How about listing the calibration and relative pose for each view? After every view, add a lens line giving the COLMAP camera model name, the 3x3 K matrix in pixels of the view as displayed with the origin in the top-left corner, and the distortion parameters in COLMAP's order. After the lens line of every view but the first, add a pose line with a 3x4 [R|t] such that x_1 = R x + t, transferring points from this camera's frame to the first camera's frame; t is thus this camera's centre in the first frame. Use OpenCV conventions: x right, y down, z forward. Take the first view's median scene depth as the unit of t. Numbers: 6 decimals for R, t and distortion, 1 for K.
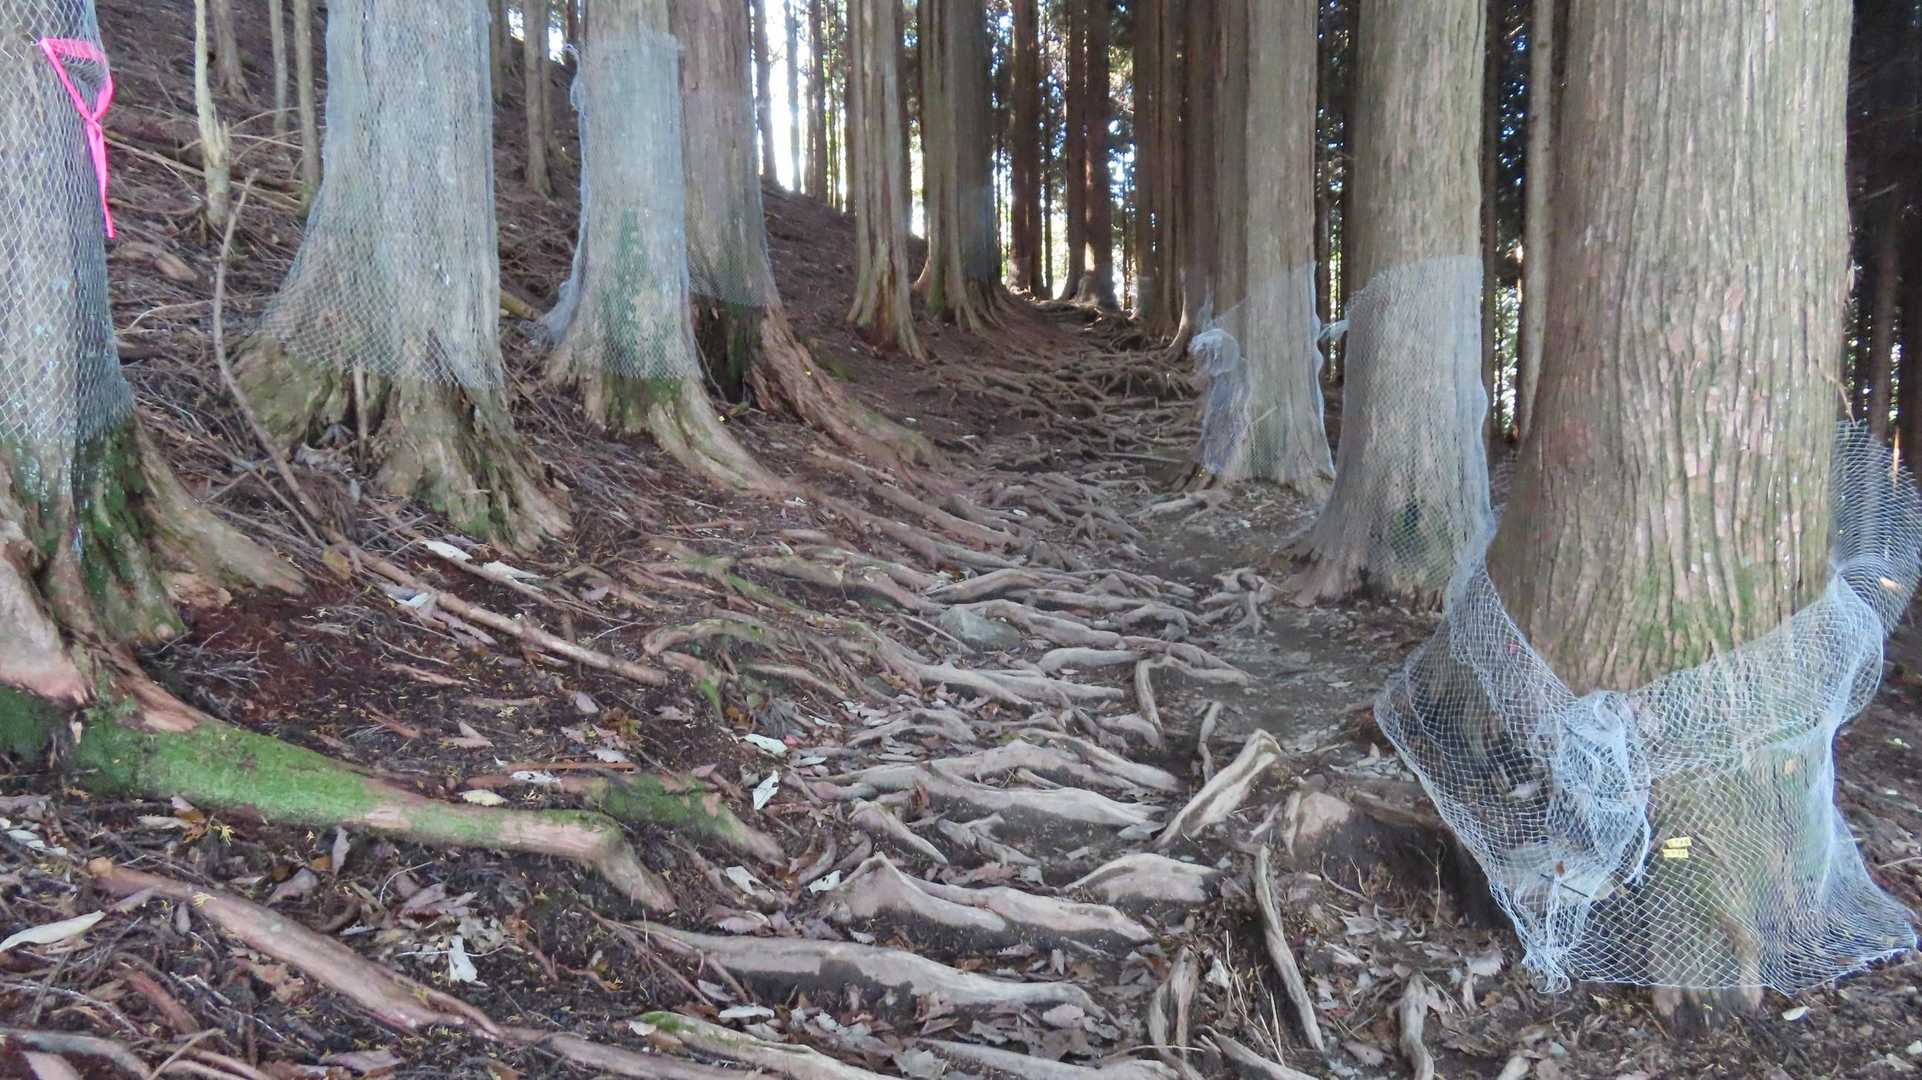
lens RADIAL K [[1379.5, 0, 961.0], [0, 1379.5, 540.0], [0, 0, 1]] dist [-0.011766, -0.006555]
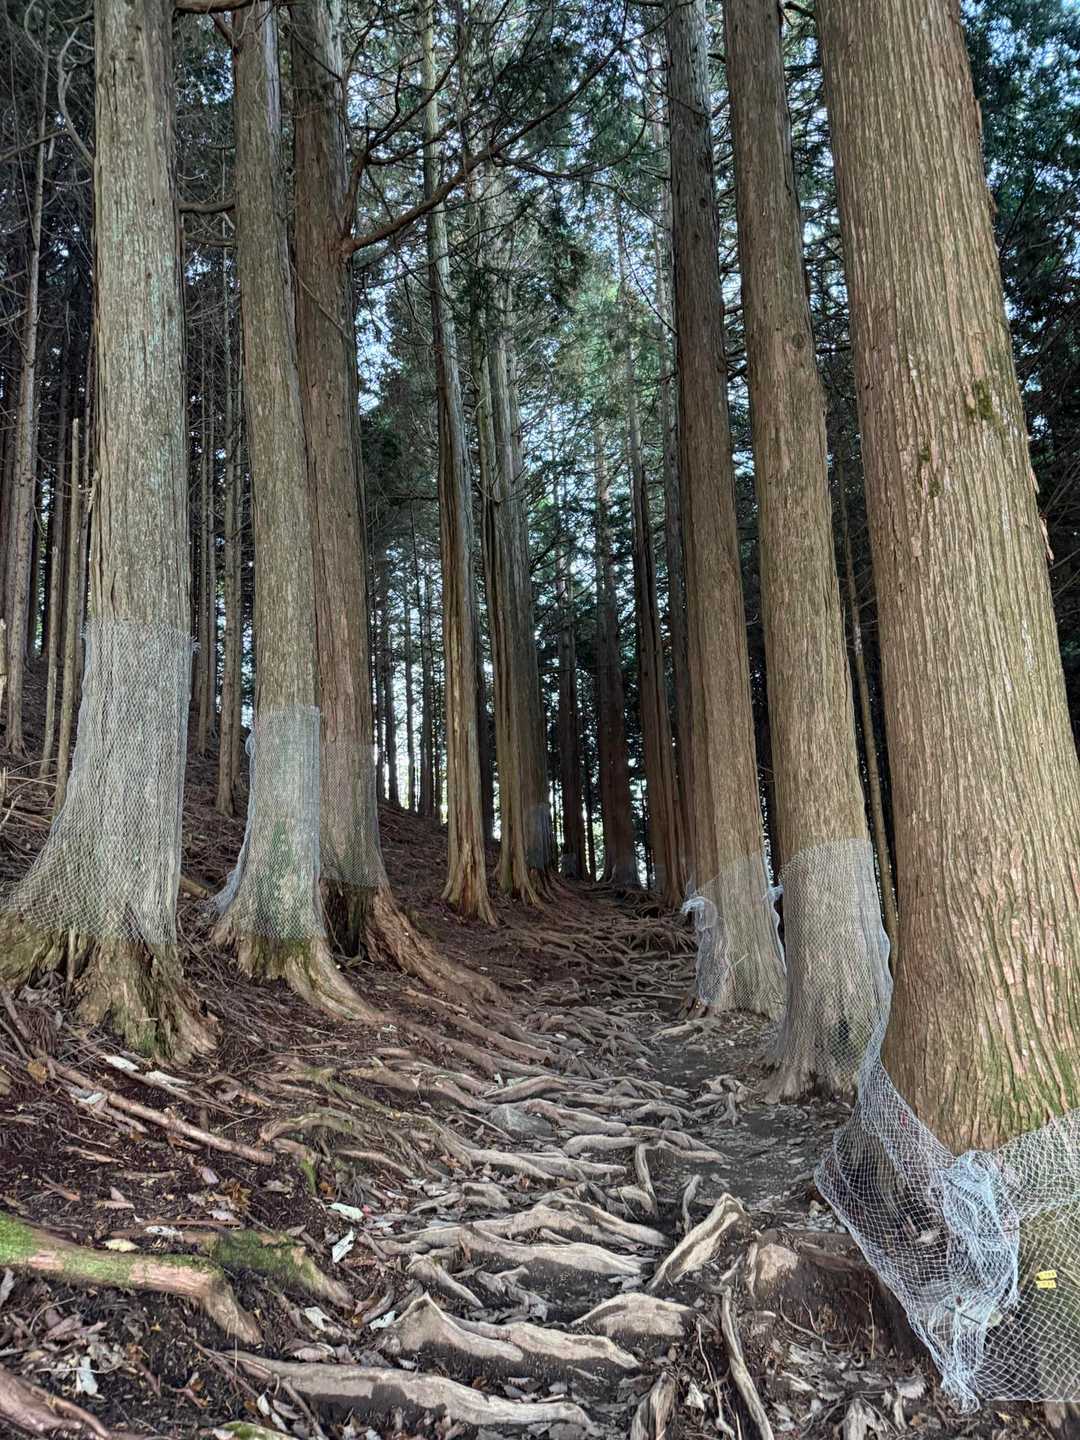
lens RADIAL K [[1025.1, 0, 540.0], [0, 1025.1, 720.0], [0, 0, 1]] dist [0.021434, -0.021559]
pose [[0.999771, -0.021083, 0.003709, 0.050094], [0.021127, 0.943854, -0.329686, 0.034752], [0.003450, 0.329689, 0.944083, -0.081241]]
